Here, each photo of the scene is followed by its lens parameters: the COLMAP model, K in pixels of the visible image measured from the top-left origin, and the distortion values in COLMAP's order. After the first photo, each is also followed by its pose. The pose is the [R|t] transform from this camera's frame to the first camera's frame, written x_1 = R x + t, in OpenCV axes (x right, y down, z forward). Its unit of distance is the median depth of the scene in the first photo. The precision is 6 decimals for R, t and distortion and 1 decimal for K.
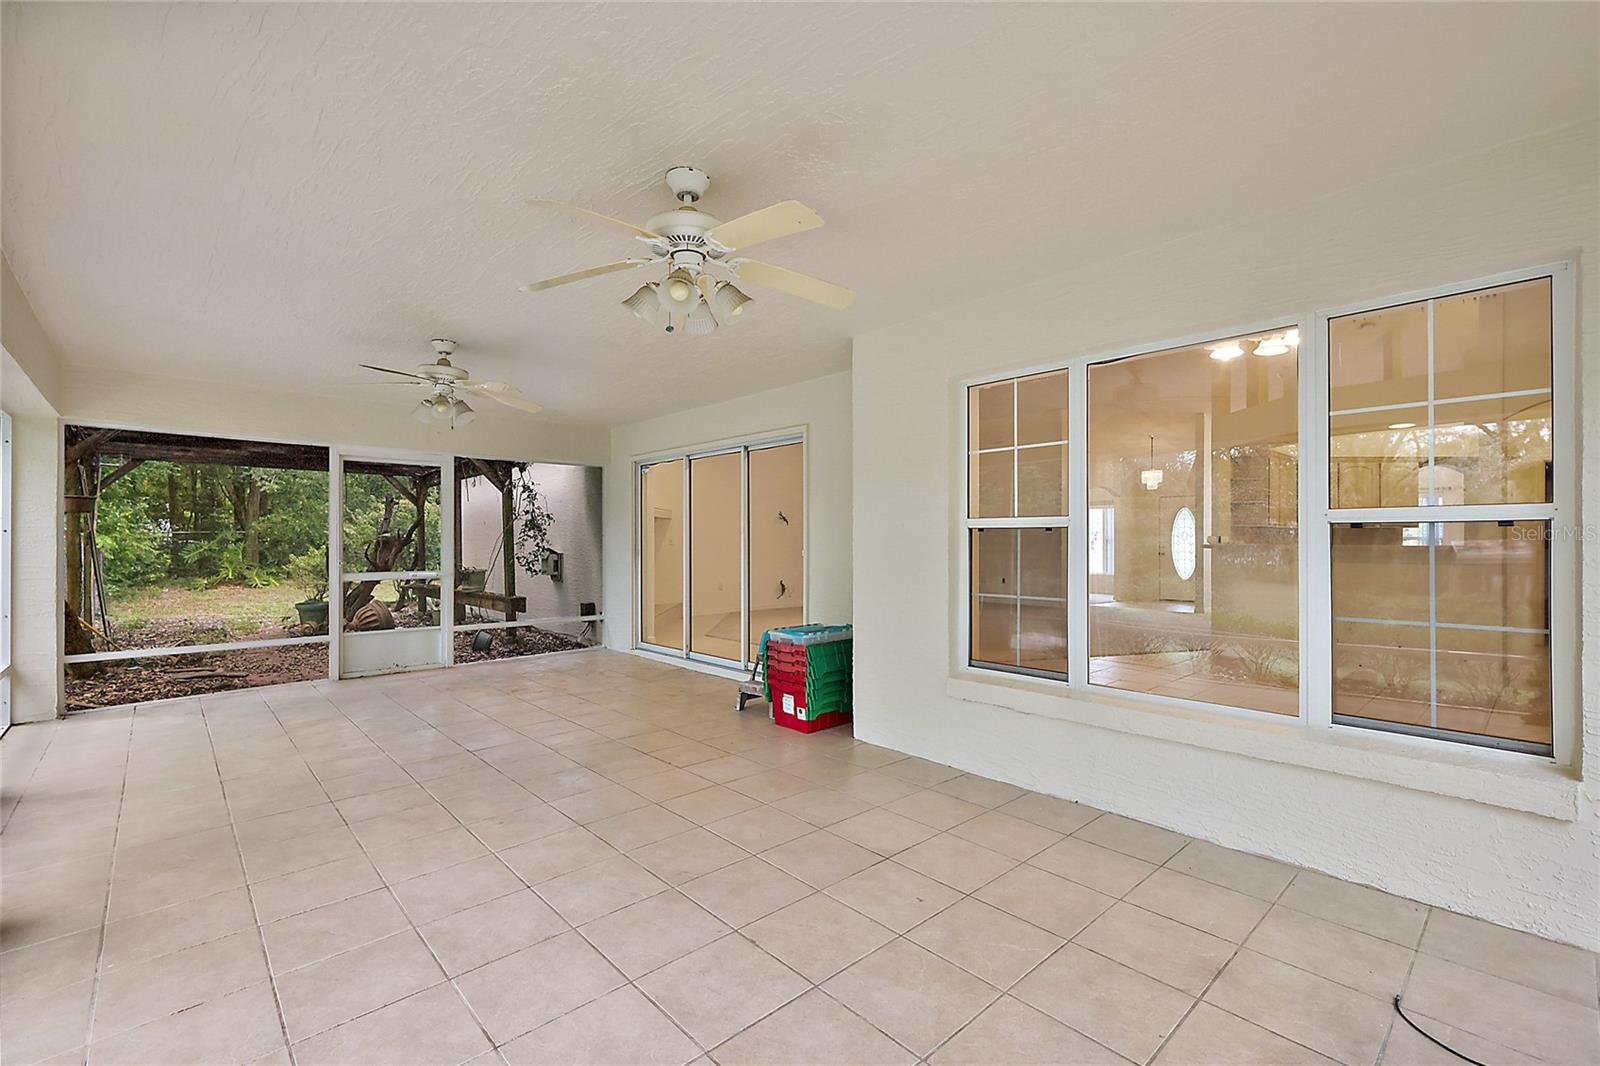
lens RADIAL K [[702.5, 0, 800.1], [0, 702.5, 538.3], [0, 0, 1]] dist [0.004666, 0.001582]
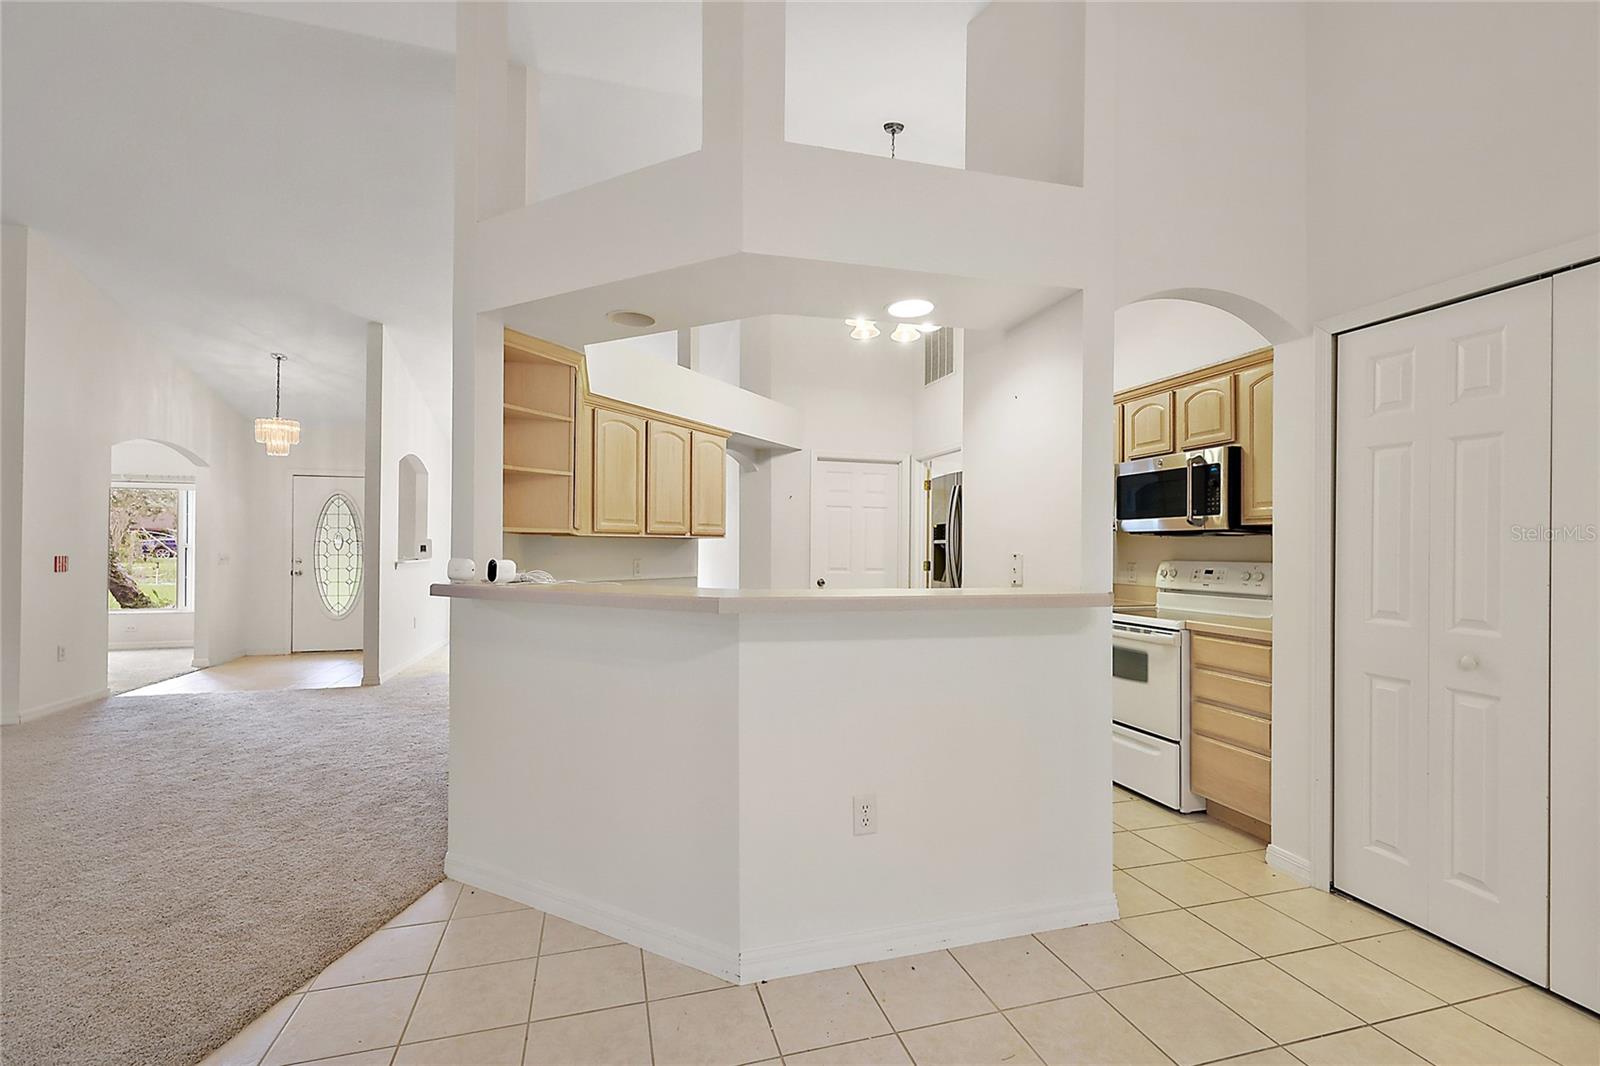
lens RADIAL K [[702.5, 0, 795.1], [0, 702.5, 543.1], [0, 0, 1]] dist [0.004666, 0.001582]
pose [[0.455178, 0.003833, 0.890392, 0.212006], [-0.007093, 0.999975, -0.000678, -0.007203], [-0.890372, -0.006007, 0.455194, 0.424652]]
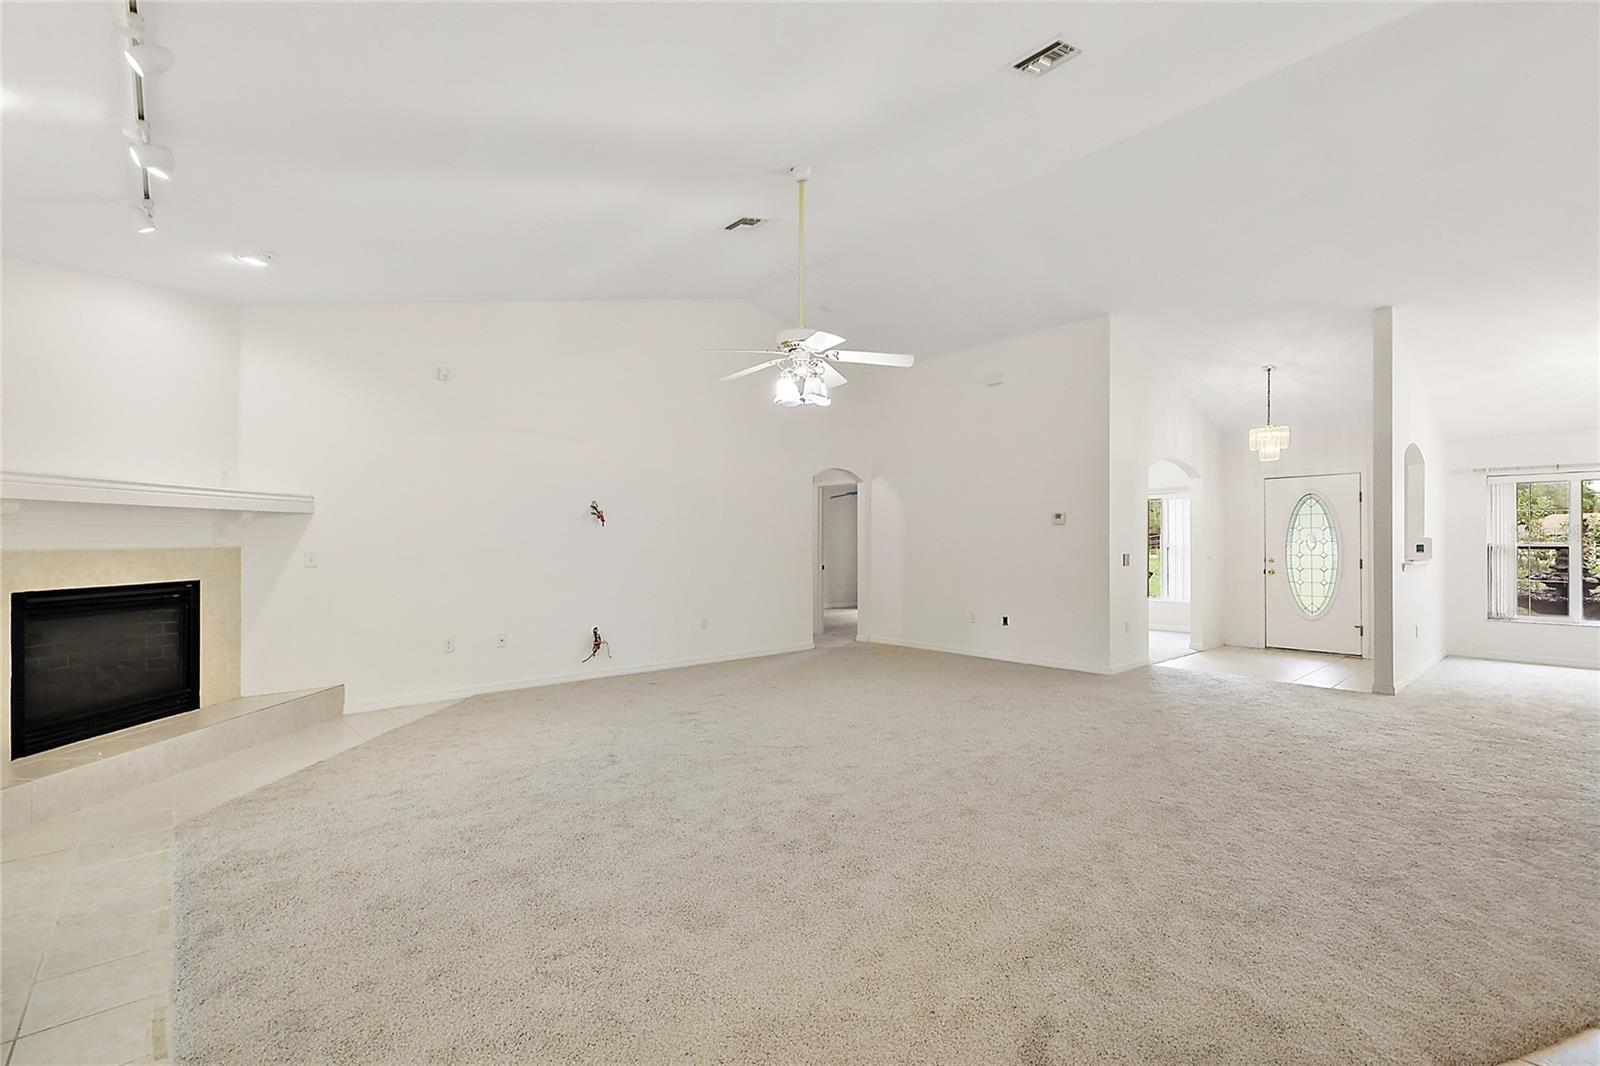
lens RADIAL K [[702.5, 0, 804.9], [0, 702.5, 538.1], [0, 0, 1]] dist [0.004666, 0.001582]
pose [[0.999974, -0.001765, -0.007054, 0.139382], [0.001733, 0.999988, -0.004562, -0.007062], [0.007062, 0.004550, 0.999965, 0.446364]]
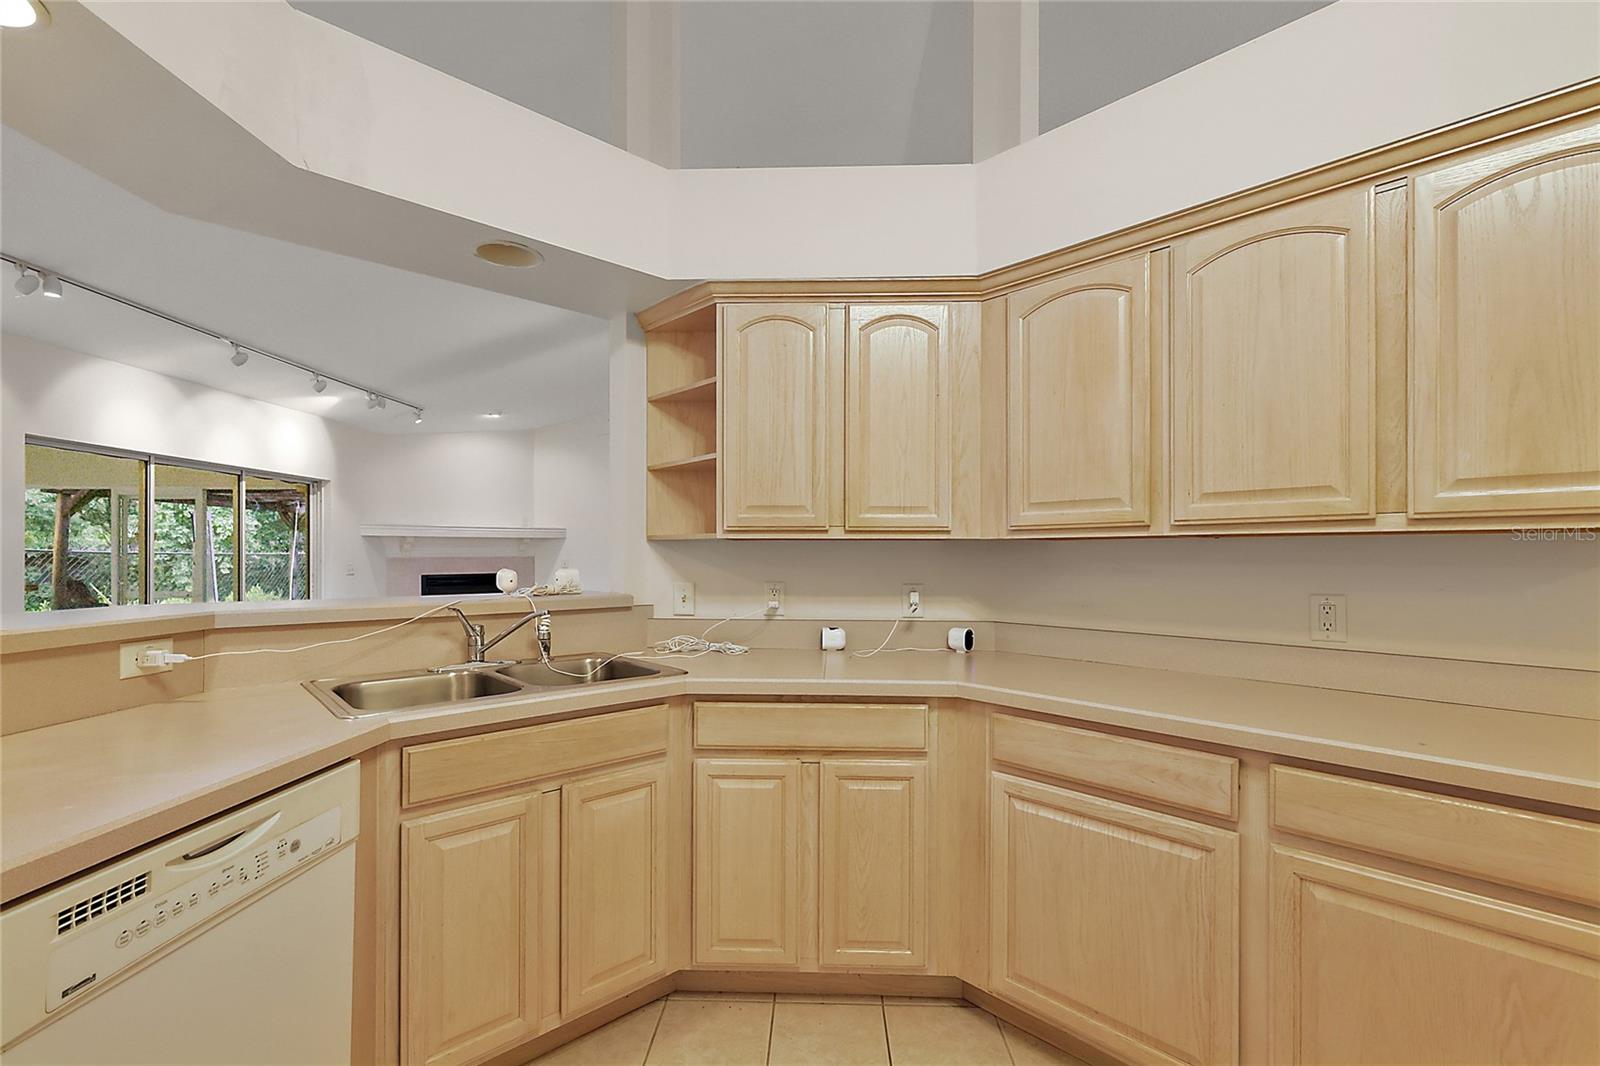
lens RADIAL K [[702.5, 0, 809.1], [0, 702.5, 553.3], [0, 0, 1]] dist [0.004666, 0.001582]
pose [[0.715689, -0.002948, -0.698413, 0.567466], [0.002104, 0.999996, -0.002064, -0.005526], [0.698416, 0.000008, 0.715692, 0.503216]]
